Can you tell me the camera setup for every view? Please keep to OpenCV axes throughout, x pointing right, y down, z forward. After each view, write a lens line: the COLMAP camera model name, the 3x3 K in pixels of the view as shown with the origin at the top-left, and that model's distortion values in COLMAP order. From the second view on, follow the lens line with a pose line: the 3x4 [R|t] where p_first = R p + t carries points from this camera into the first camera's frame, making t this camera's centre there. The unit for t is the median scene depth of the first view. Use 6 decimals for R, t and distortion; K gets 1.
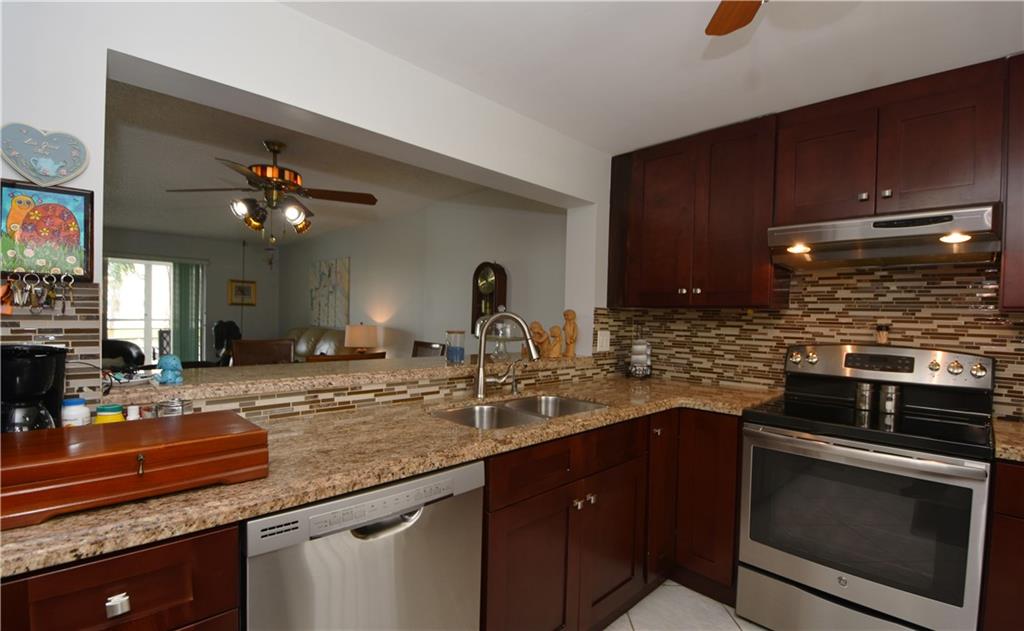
lens RADIAL K [[465.0, 0, 512.1], [0, 465.0, 332.1], [0, 0, 1]] dist [0.018188, -0.024813]
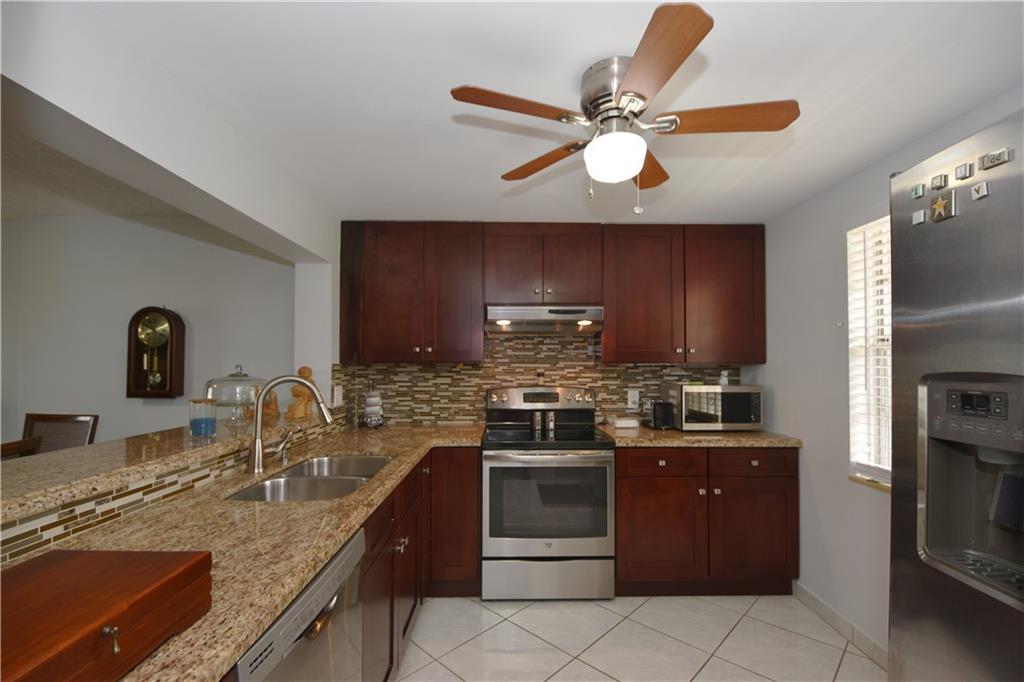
lens RADIAL K [[449.7, 0, 518.0], [0, 449.7, 354.8], [0, 0, 1]] dist [0.011743, -0.020491]
pose [[0.685288, -0.010588, 0.728196, -0.333481], [0.041297, 0.998850, -0.024340, -0.040818], [-0.727101, 0.046752, 0.684937, 0.028529]]
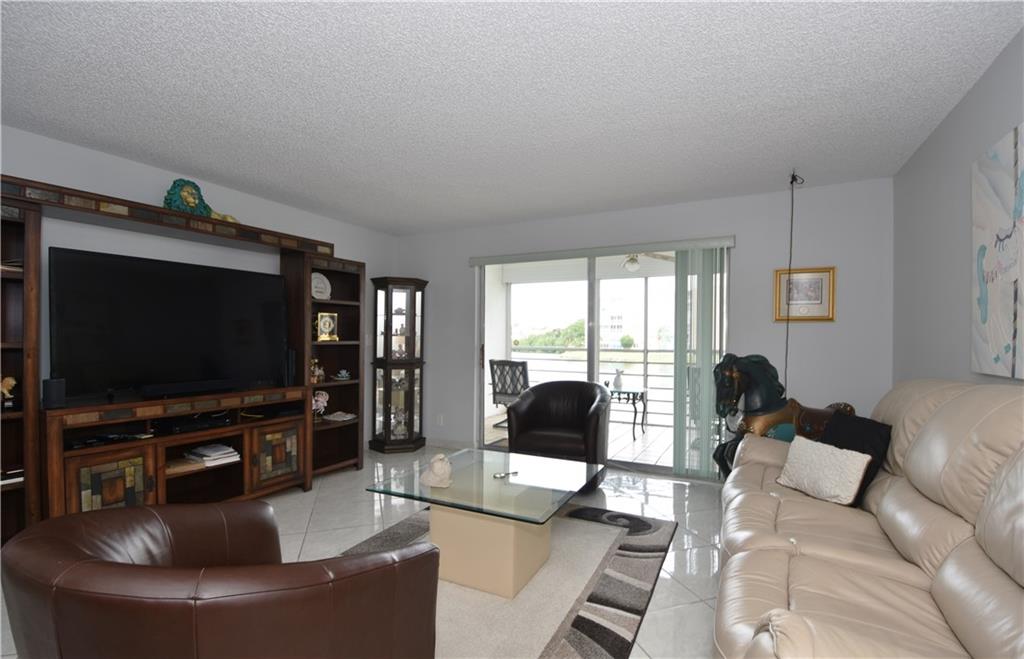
lens RADIAL K [[464.8, 0, 513.9], [0, 464.8, 339.7], [0, 0, 1]] dist [0.002795, -0.011551]
pose [[0.323472, -0.020267, -0.946020, -0.801887], [-0.028740, 0.999099, -0.031231, -0.056497], [0.945801, 0.037291, 0.322599, 1.995078]]
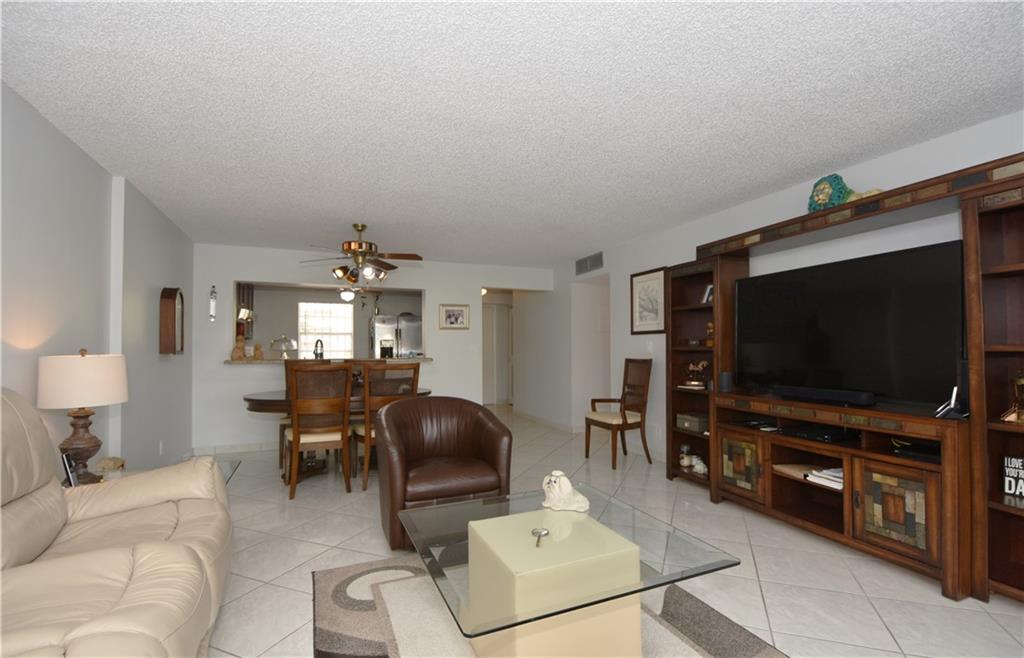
lens RADIAL K [[464.8, 0, 513.9], [0, 464.8, 339.2], [0, 0, 1]] dist [0.002795, -0.011551]
pose [[-0.933078, -0.015639, 0.359333, -2.082229], [-0.008892, 0.999752, 0.020422, -0.105078], [-0.359564, 0.015860, -0.932986, 3.063613]]
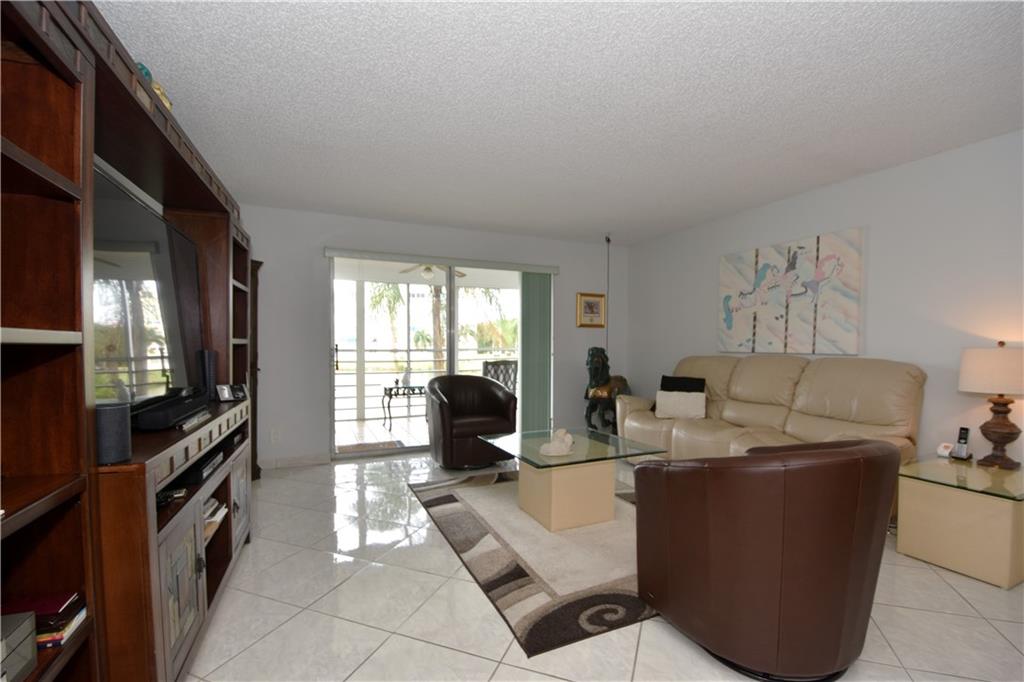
lens RADIAL K [[449.7, 0, 518.0], [0, 449.7, 354.8], [0, 0, 1]] dist [0.011743, -0.020491]
pose [[0.940956, -0.013839, -0.338245, -1.540844], [0.009049, 0.999835, -0.015735, -0.010660], [0.338407, 0.011745, 0.940927, 0.986817]]
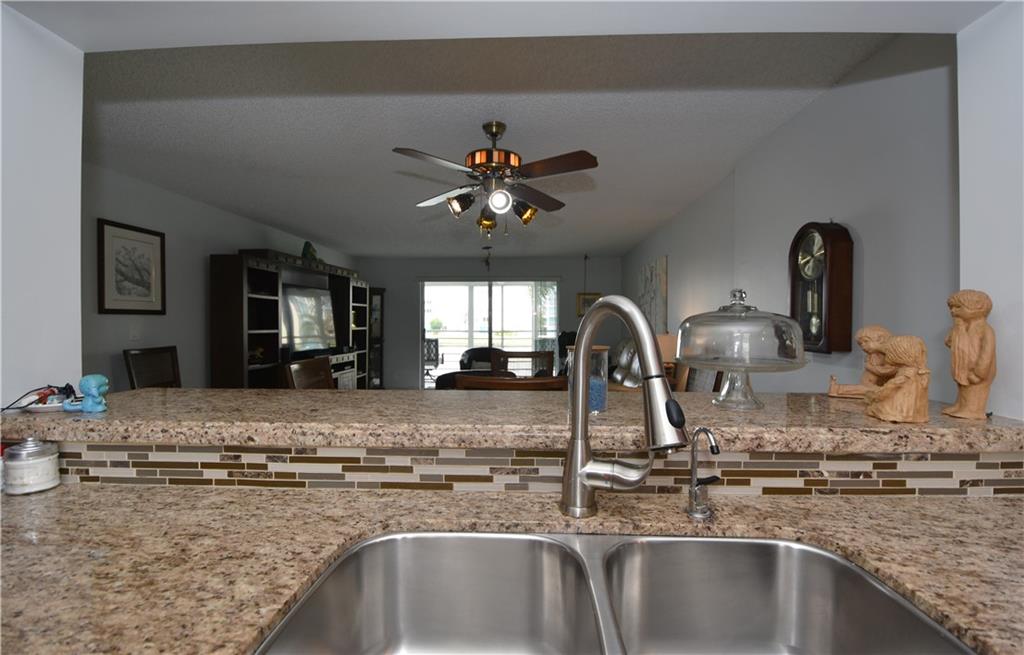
lens RADIAL K [[449.9, 0, 517.1], [0, 449.9, 327.3], [0, 0, 1]] dist [0.015498, -0.024346]
pose [[0.685131, -0.016099, -0.728242, 0.173516], [-0.007684, 0.999540, -0.029326, -0.007894], [0.728380, 0.025687, 0.684692, 0.648415]]
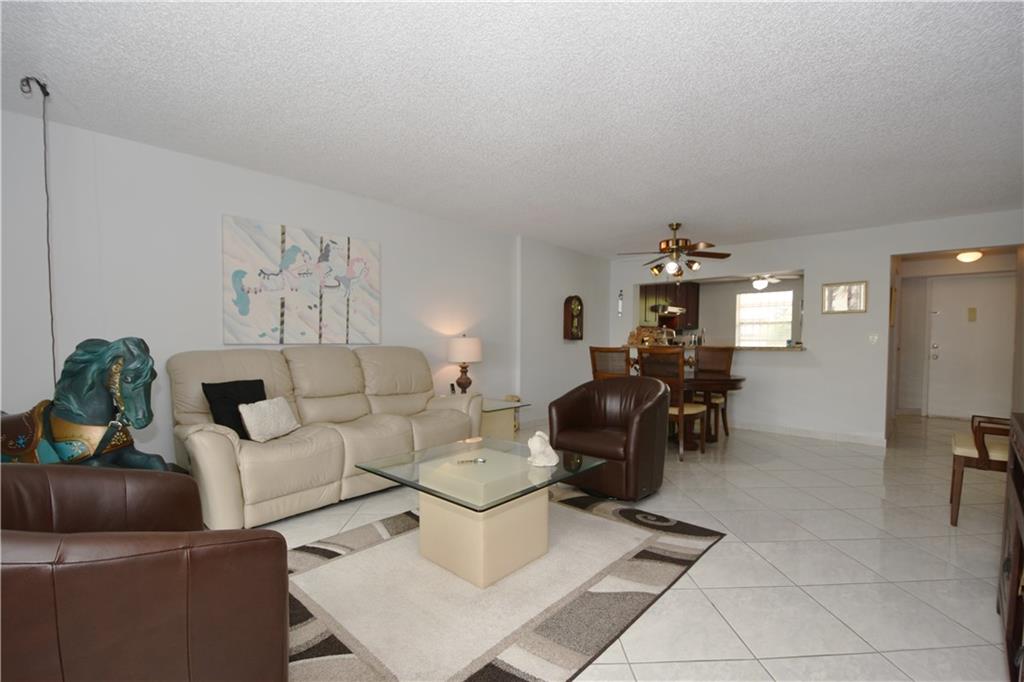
lens RADIAL K [[449.7, 0, 518.0], [0, 449.7, 354.8], [0, 0, 1]] dist [0.011743, -0.020491]
pose [[-0.054201, -0.059619, 0.996749, -2.897697], [0.025785, 0.997800, 0.061084, -0.077561], [-0.998197, 0.029012, -0.052545, 2.287200]]
